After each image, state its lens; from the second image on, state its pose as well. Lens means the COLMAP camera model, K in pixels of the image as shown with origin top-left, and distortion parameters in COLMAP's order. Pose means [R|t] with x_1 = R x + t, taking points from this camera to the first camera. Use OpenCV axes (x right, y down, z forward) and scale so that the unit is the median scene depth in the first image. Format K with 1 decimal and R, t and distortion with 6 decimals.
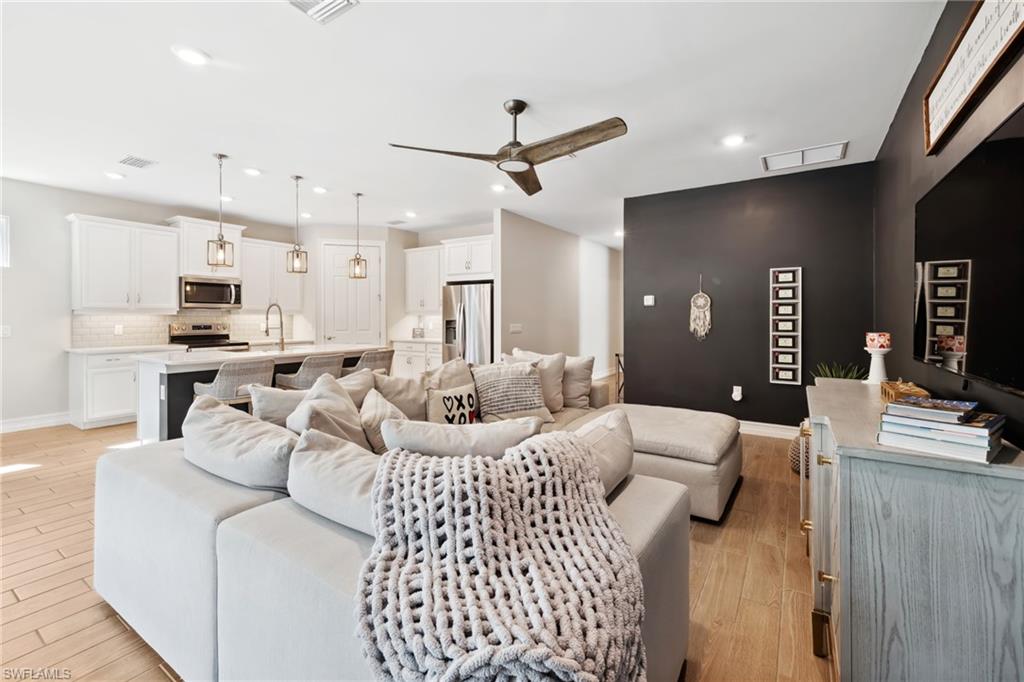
lens RADIAL K [[438.1, 0, 503.3], [0, 438.1, 315.9], [0, 0, 1]] dist [0.003004, 0.001046]
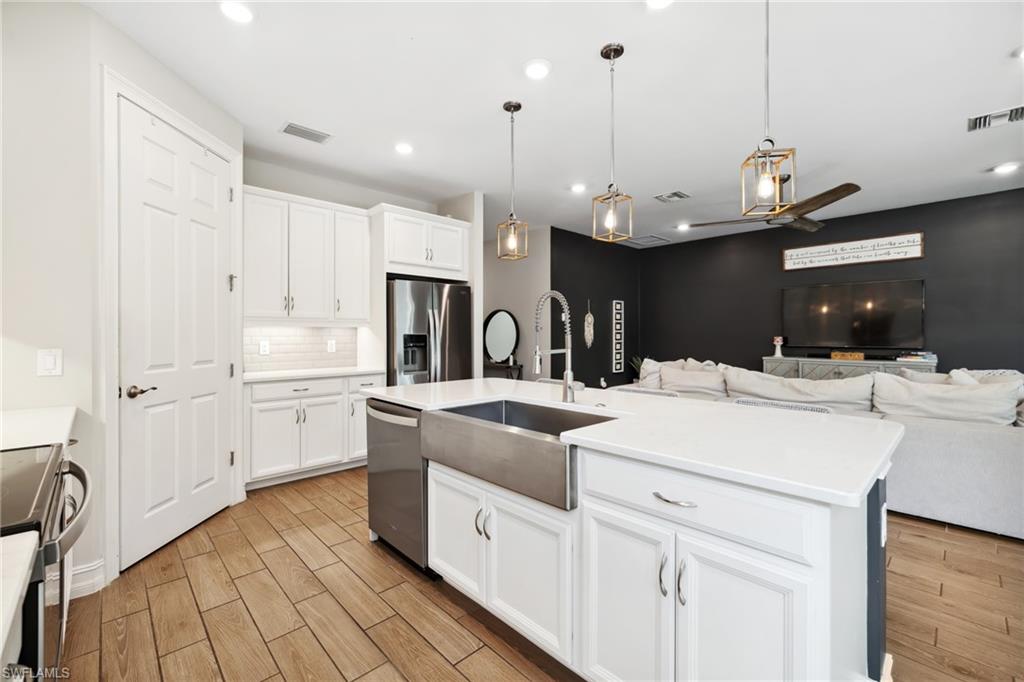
lens RADIAL K [[438.1, 0, 508.9], [0, 438.1, 333.3], [0, 0, 1]] dist [0.003004, 0.001046]
pose [[0.216769, 0.000001, 0.976223, -0.816567], [-0.001182, 0.999999, 0.000261, 0.008246], [-0.976222, -0.001211, 0.216769, 0.822729]]
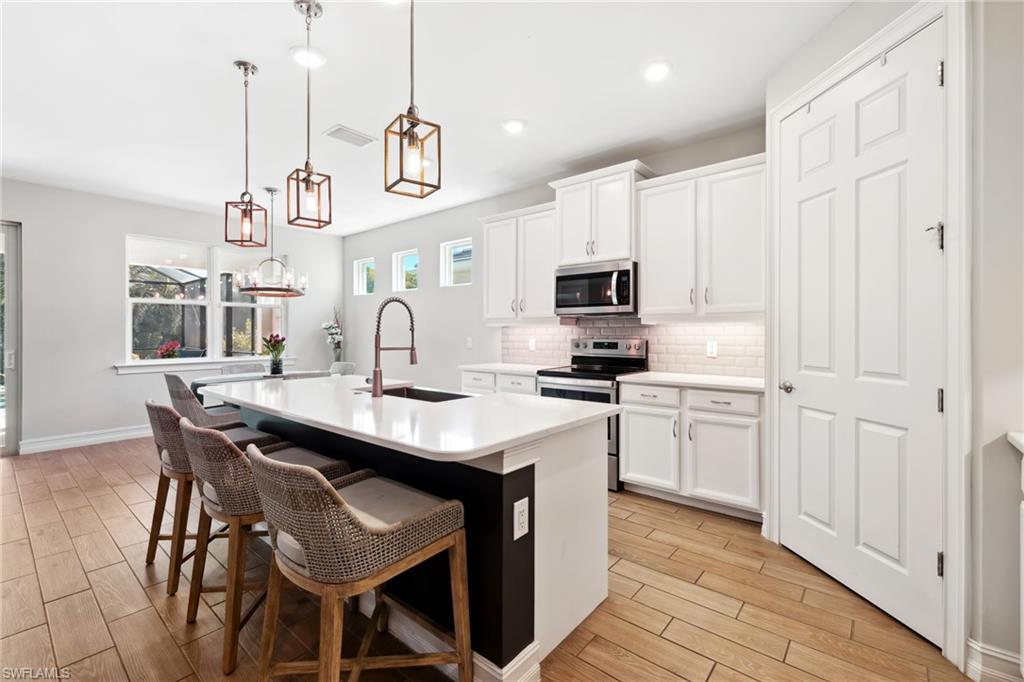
lens RADIAL K [[438.1, 0, 507.9], [0, 438.1, 332.3], [0, 0, 1]] dist [0.003004, 0.001046]
pose [[-0.109353, -0.000904, -0.994003, -0.040570], [0.002306, 0.999997, -0.001163, 0.008789], [0.994000, -0.002419, -0.109351, 1.020634]]
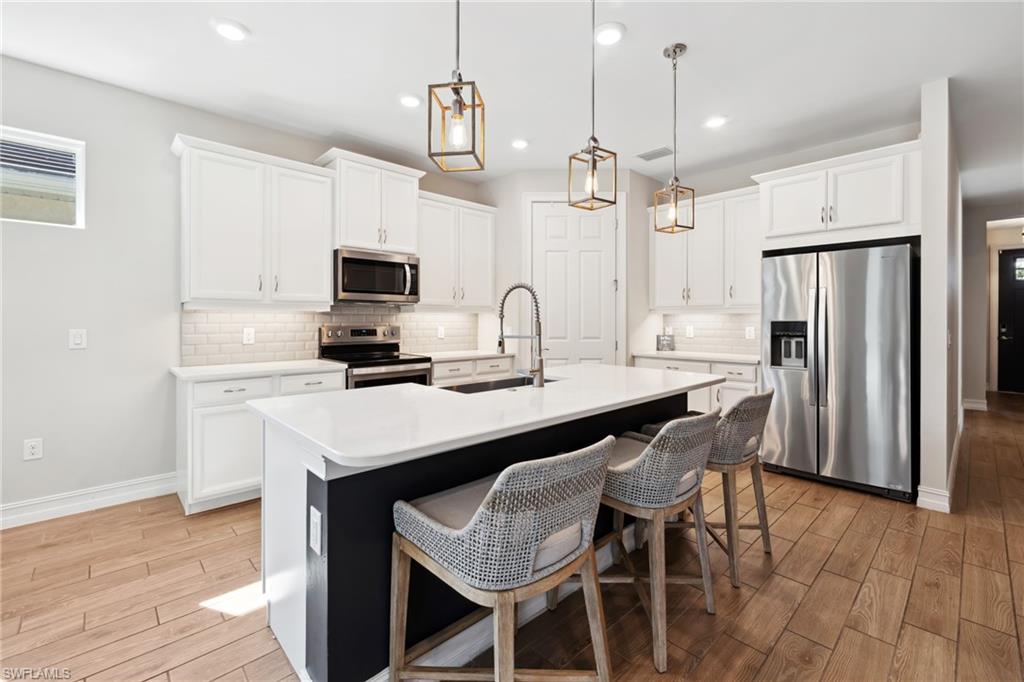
lens RADIAL K [[438.1, 0, 506.0], [0, 438.1, 314.9], [0, 0, 1]] dist [0.003004, 0.001046]
pose [[0.972880, -0.001636, -0.231306, -0.370759], [-0.000674, 0.999951, -0.009906, 0.007818], [0.231311, 0.009794, 0.972831, 0.470662]]
